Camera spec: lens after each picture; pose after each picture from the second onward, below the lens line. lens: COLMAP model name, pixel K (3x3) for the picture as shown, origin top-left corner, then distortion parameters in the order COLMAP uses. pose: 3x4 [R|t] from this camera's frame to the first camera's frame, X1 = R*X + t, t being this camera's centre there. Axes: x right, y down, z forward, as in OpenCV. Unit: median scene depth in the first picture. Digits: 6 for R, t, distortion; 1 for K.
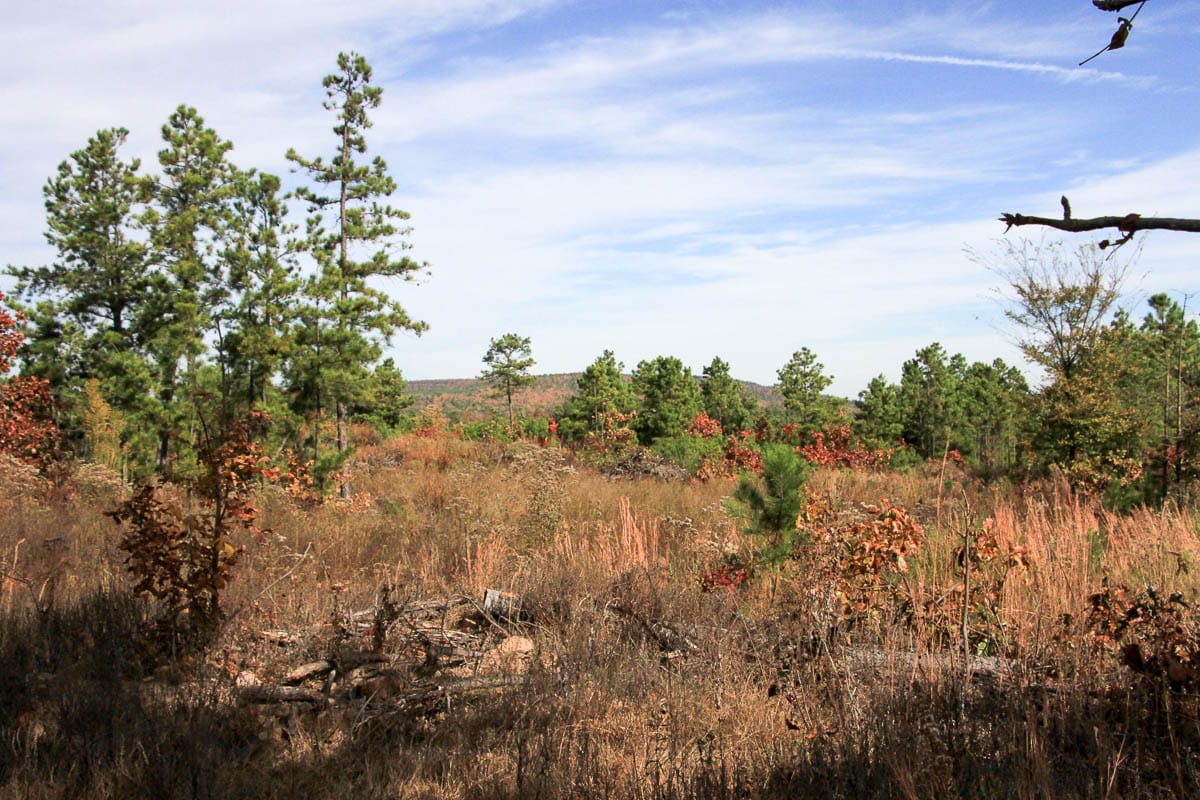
lens RADIAL K [[1375.6, 0, 599.9], [0, 1375.6, 445.8], [0, 0, 1]] dist [-0.013368, 0.208498]
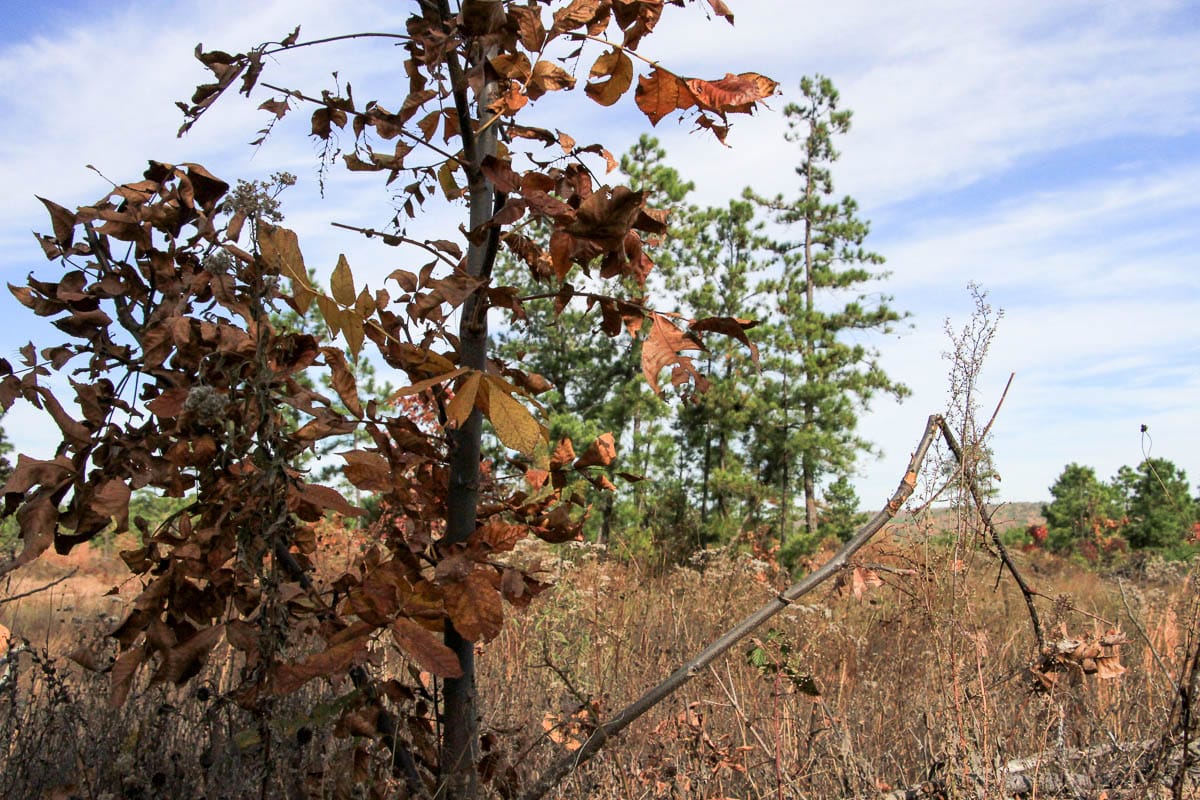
lens RADIAL K [[1375.6, 0, 599.9], [0, 1375.6, 445.8], [0, 0, 1]] dist [-0.013368, 0.208498]
pose [[0.946895, -0.029800, -0.320158, -0.039376], [0.002538, 0.996358, -0.085234, 0.018439], [0.321532, 0.079895, 0.943522, 0.162763]]
